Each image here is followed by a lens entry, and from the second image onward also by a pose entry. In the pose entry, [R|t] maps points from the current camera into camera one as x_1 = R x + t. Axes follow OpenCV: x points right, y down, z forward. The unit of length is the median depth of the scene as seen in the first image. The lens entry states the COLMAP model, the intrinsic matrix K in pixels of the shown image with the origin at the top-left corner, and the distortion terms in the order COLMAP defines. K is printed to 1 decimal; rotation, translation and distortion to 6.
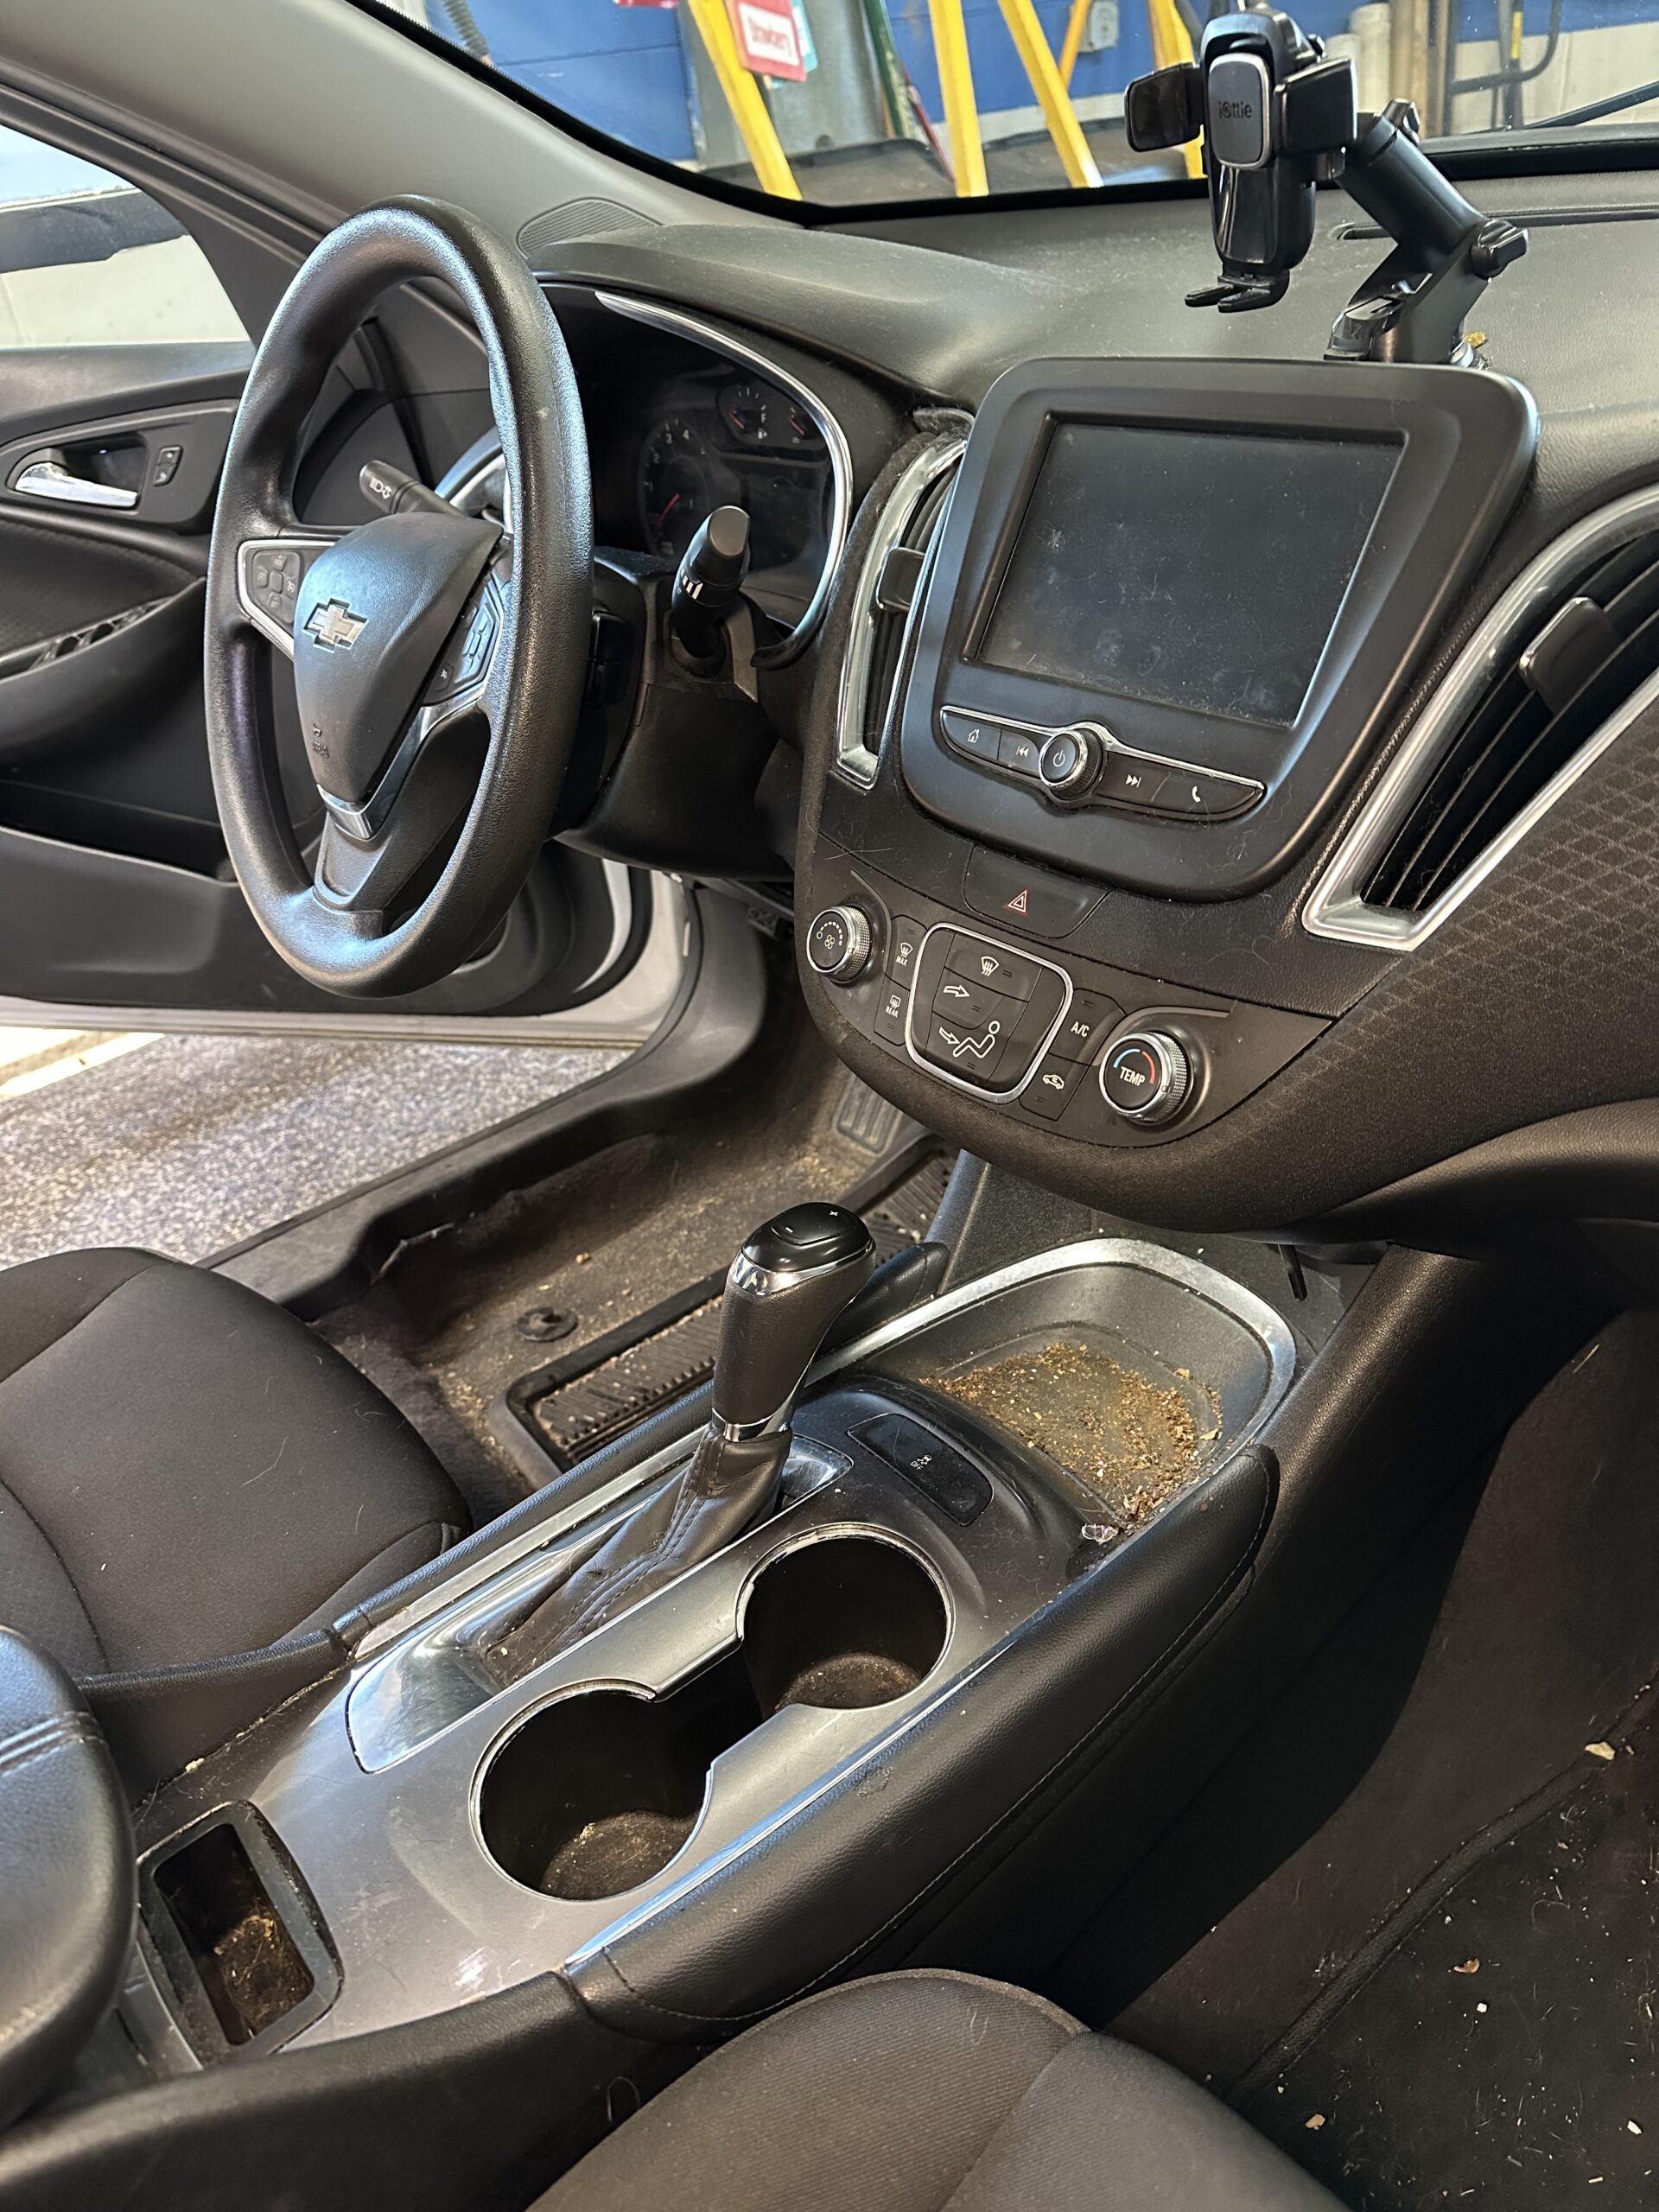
lens RADIAL K [[1533.9, 0, 829.5], [0, 1533.9, 1106.0], [0, 0, 1]] dist [0.001895, -0.001170]
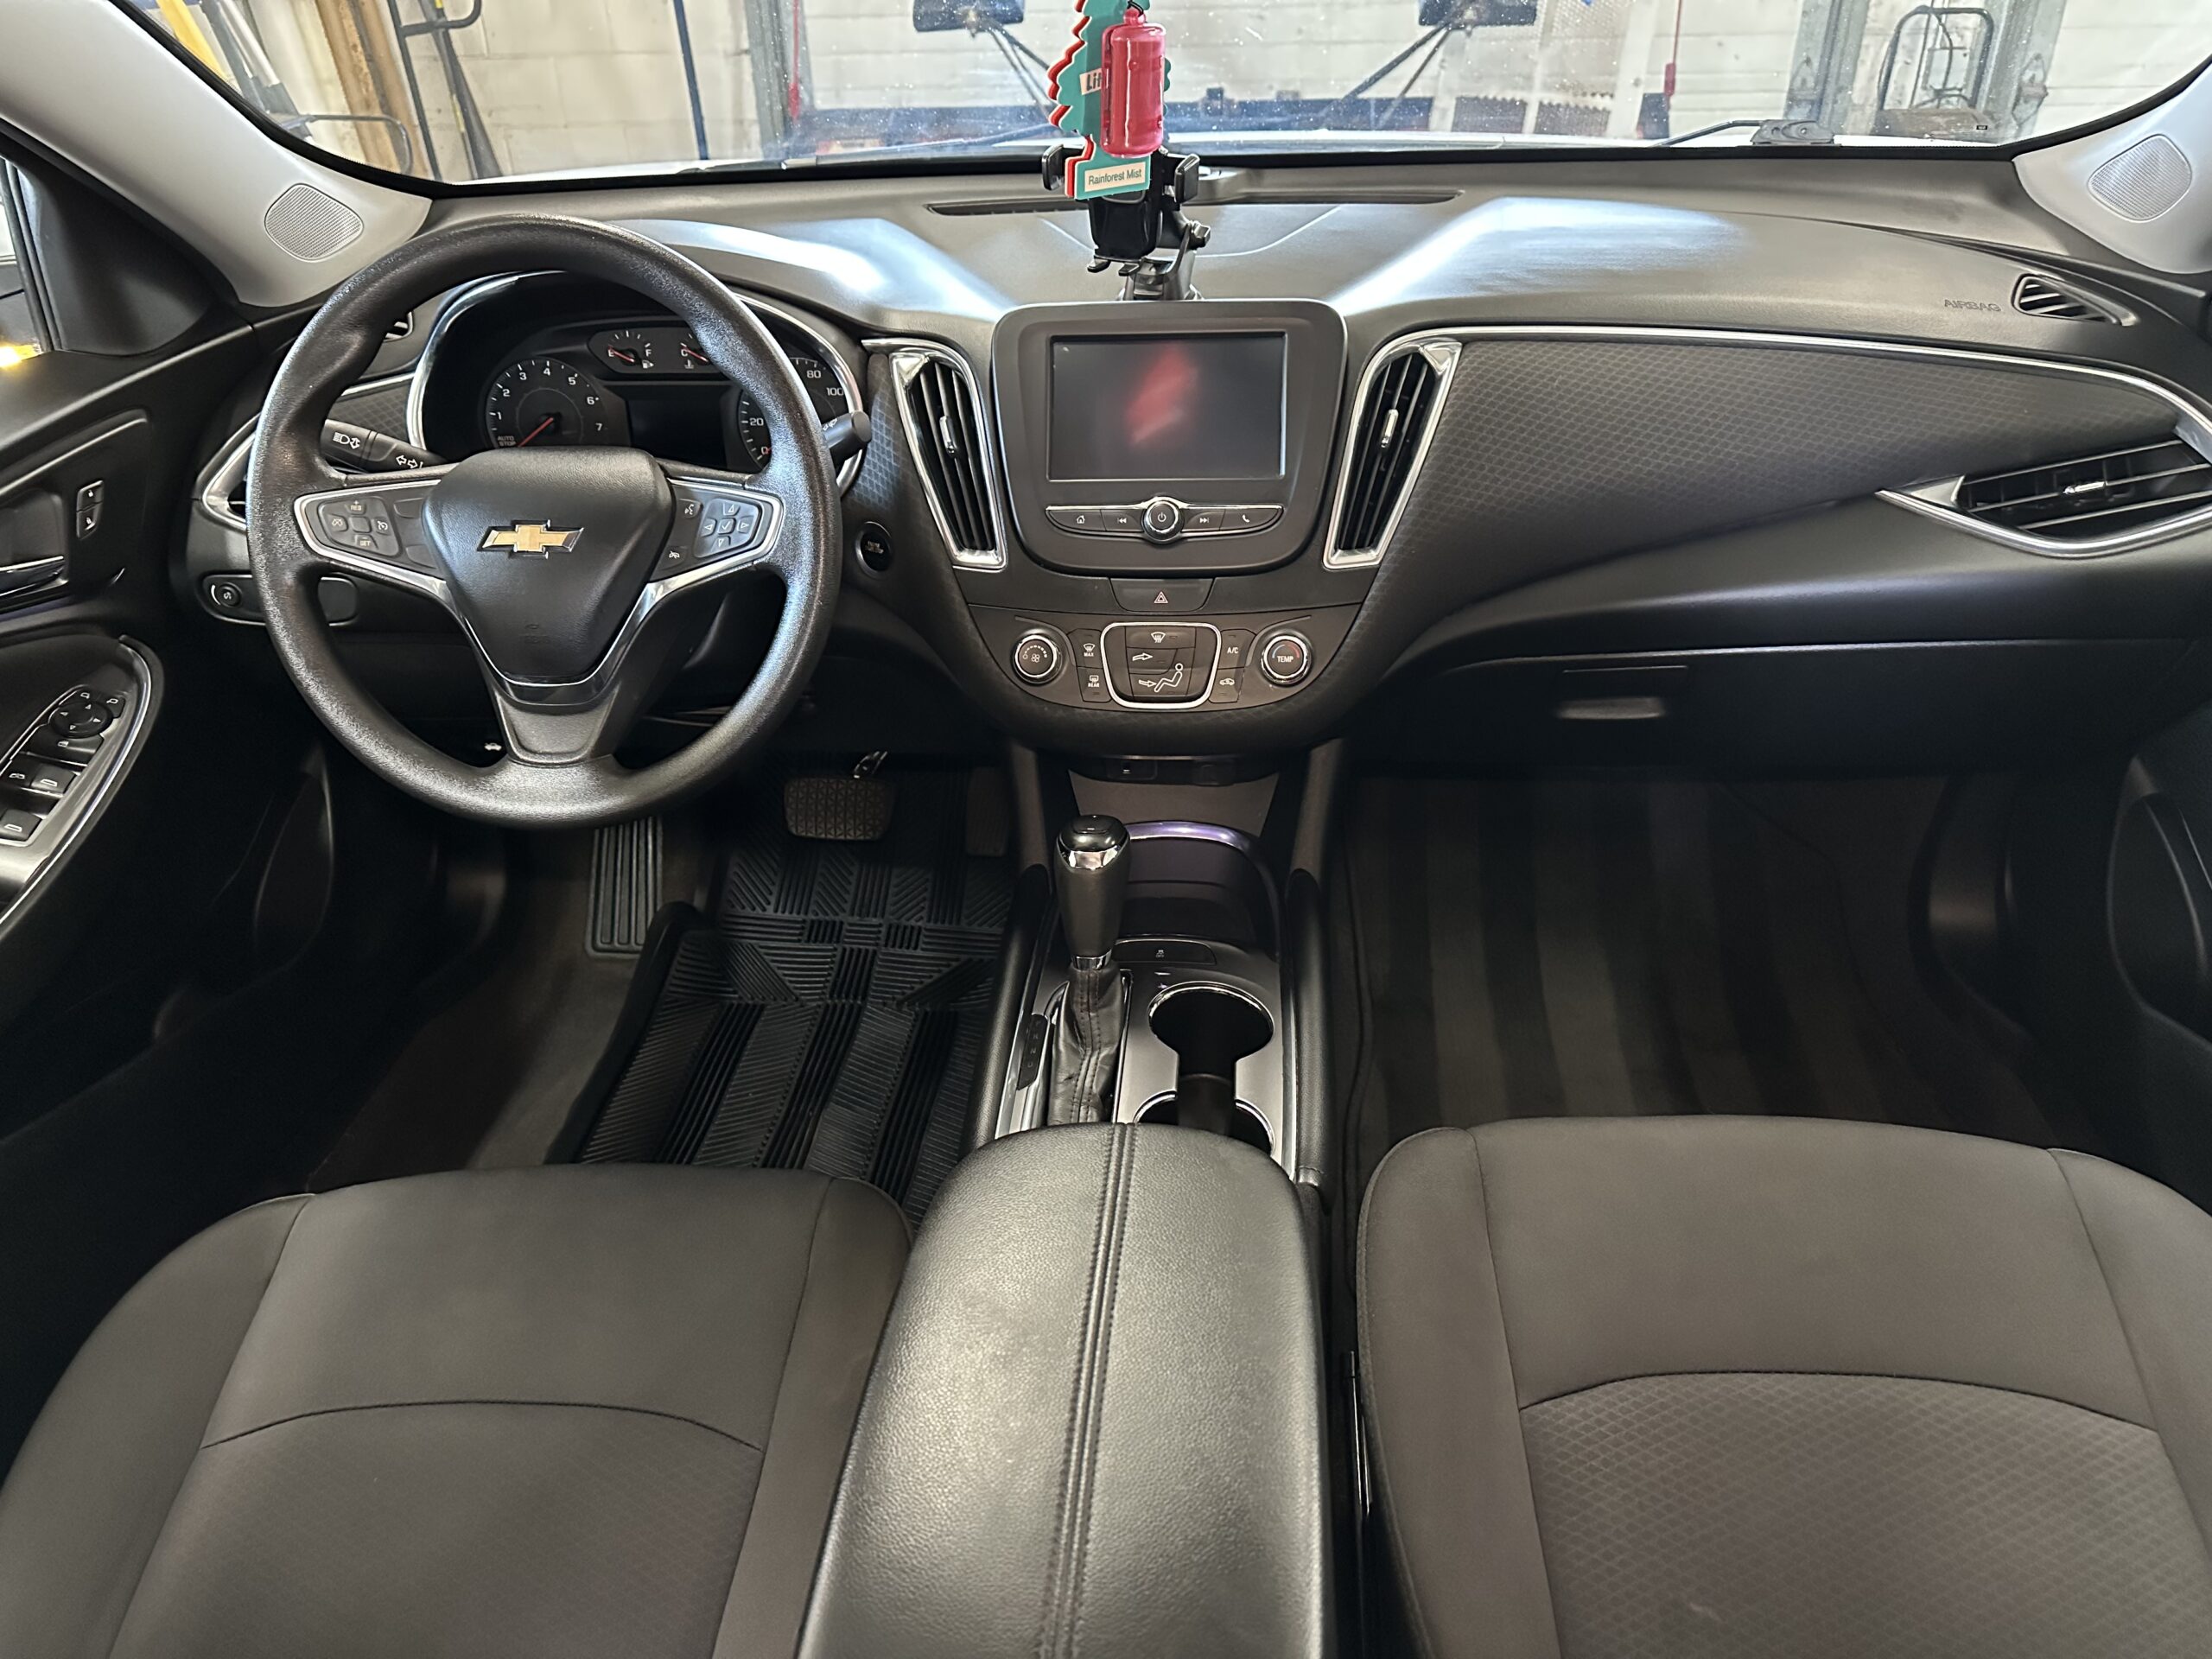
lens RADIAL K [[1554.8, 0, 1106.0], [0, 1554.8, 829.5], [0, 0, 1]] dist [-0.003974, -0.000844]
pose [[0.663162, -0.288061, 0.690824, -1.188152], [0.350343, 0.935086, 0.053600, -0.000719], [-0.661420, 0.206480, 0.721034, -0.198173]]
